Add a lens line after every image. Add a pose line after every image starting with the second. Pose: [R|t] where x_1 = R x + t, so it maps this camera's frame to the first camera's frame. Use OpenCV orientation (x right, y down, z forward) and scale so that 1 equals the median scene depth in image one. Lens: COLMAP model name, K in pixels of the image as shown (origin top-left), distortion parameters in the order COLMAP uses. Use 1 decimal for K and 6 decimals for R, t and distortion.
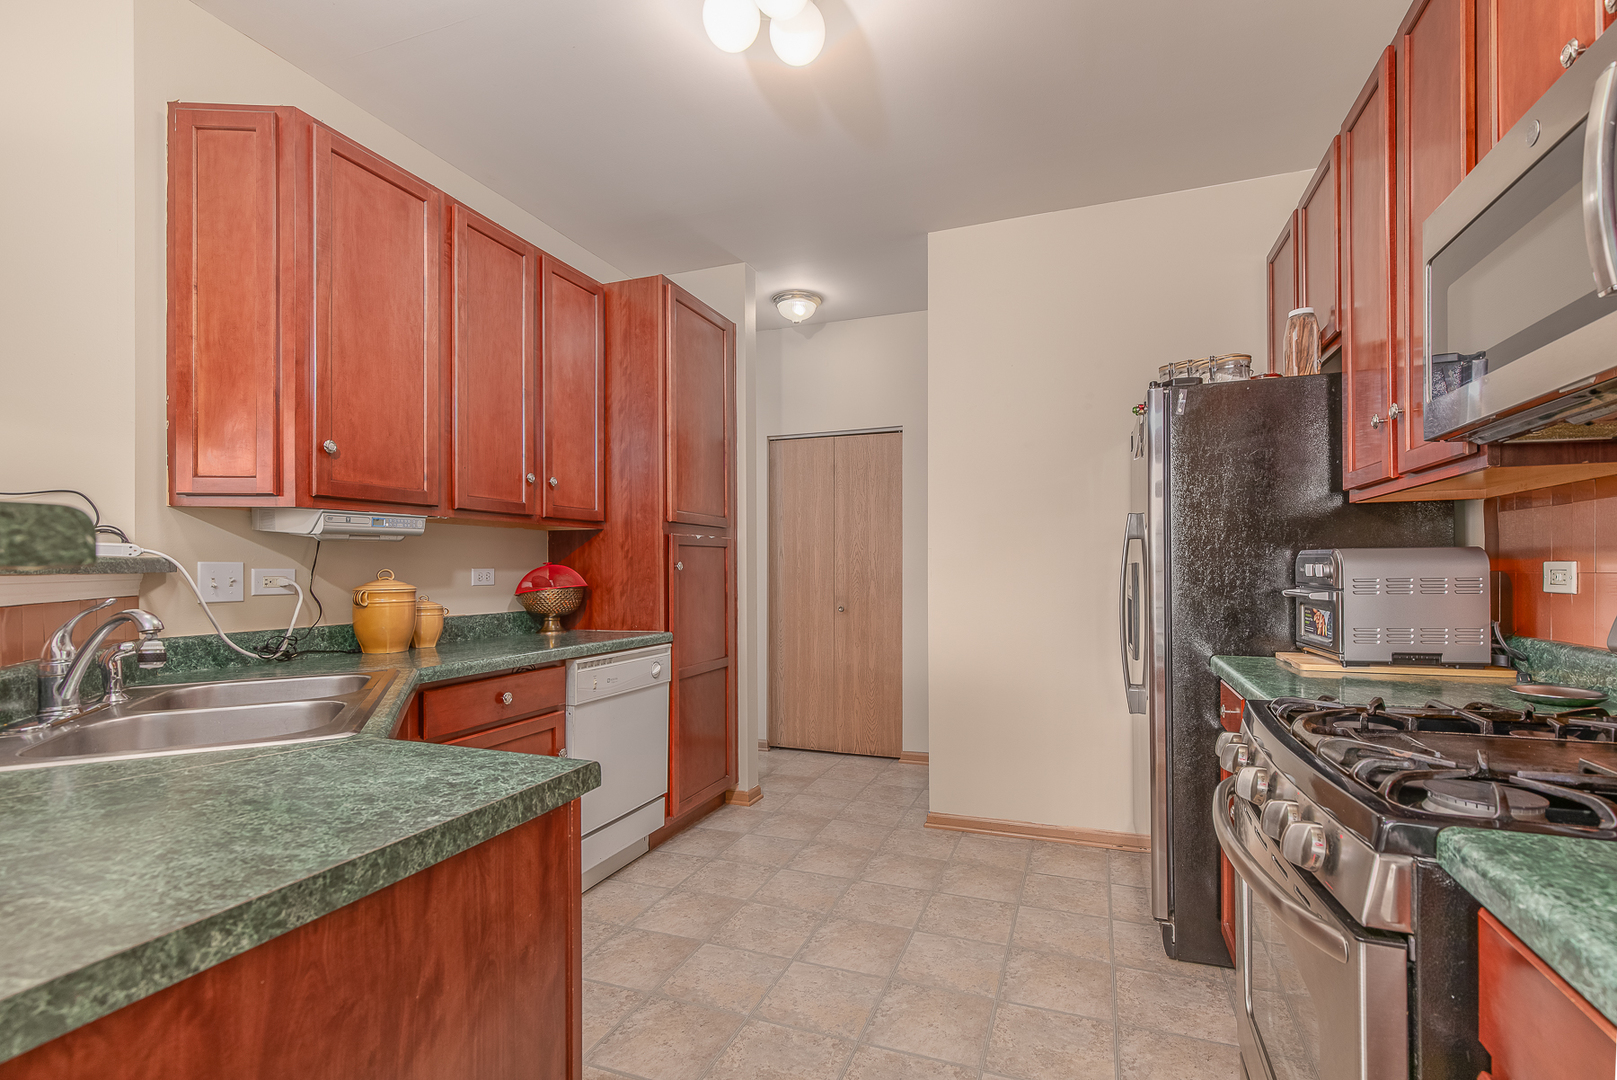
lens RADIAL K [[740.2, 0, 801.9], [0, 740.2, 554.3], [0, 0, 1]] dist [0.006053, -0.000423]
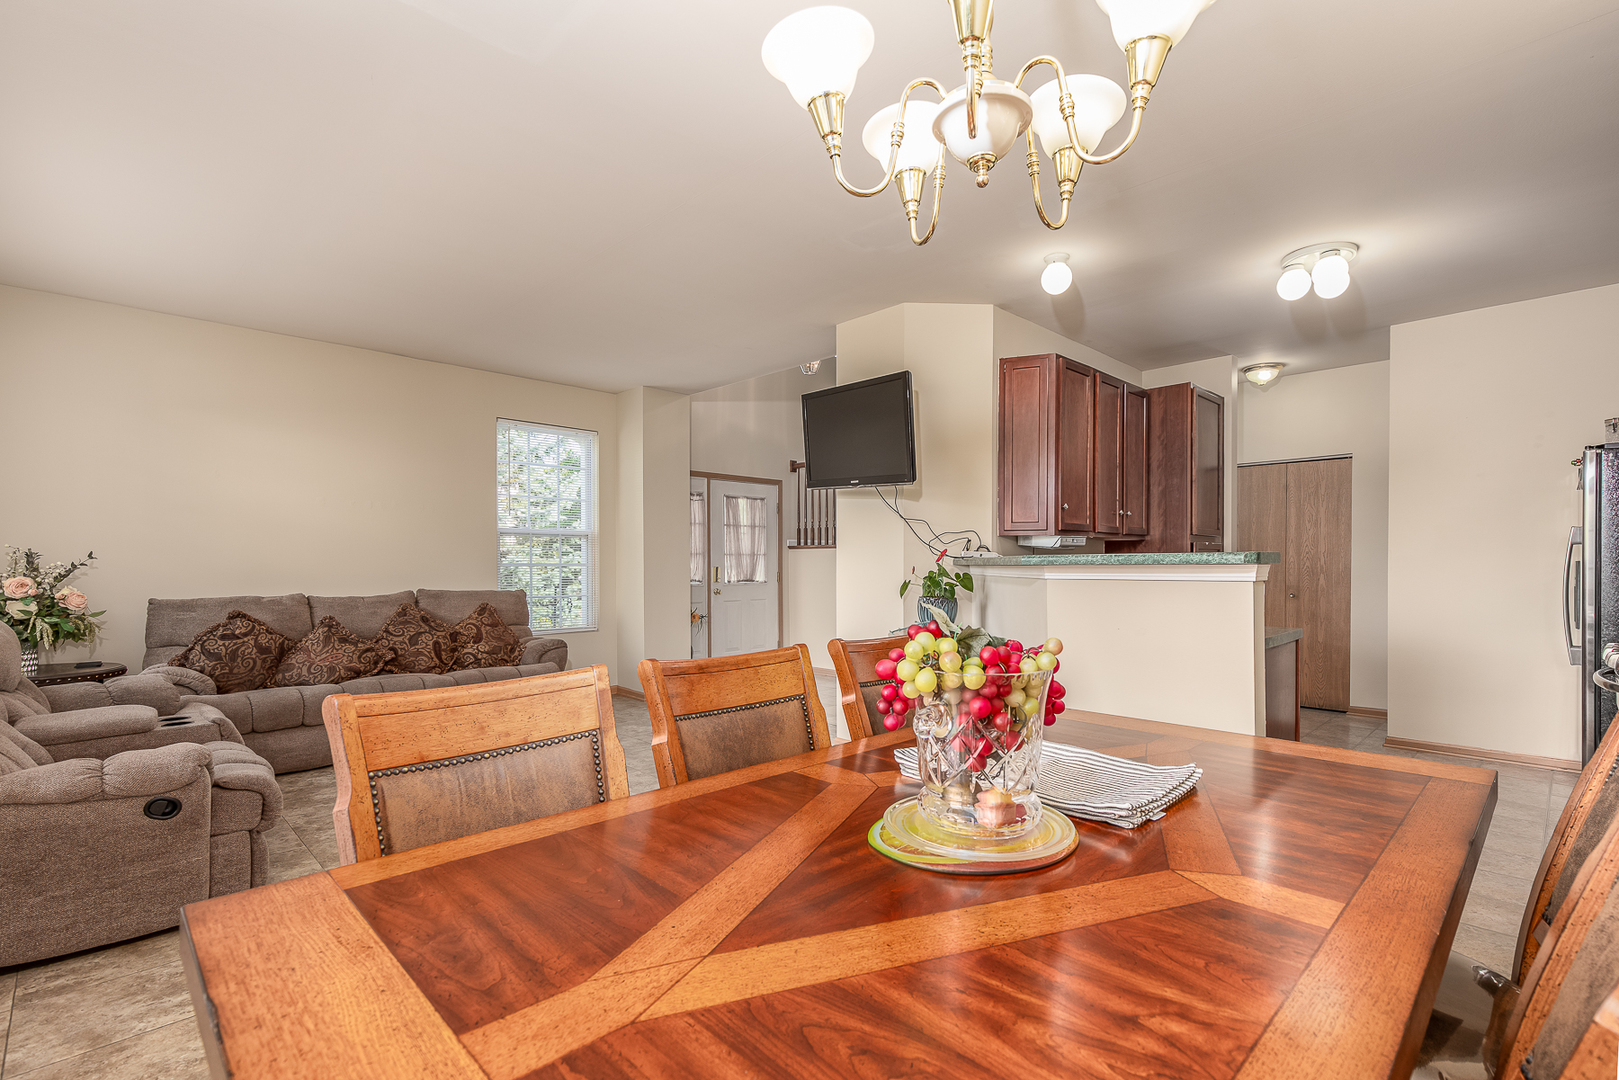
lens RADIAL K [[741.2, 0, 811.5], [0, 741.2, 564.4], [0, 0, 1]] dist [0.006053, -0.000423]
pose [[0.912385, 0.002884, -0.409324, -0.206698], [0.004985, 0.999823, 0.018156, -0.009618], [0.409304, -0.018606, 0.912209, -0.608900]]
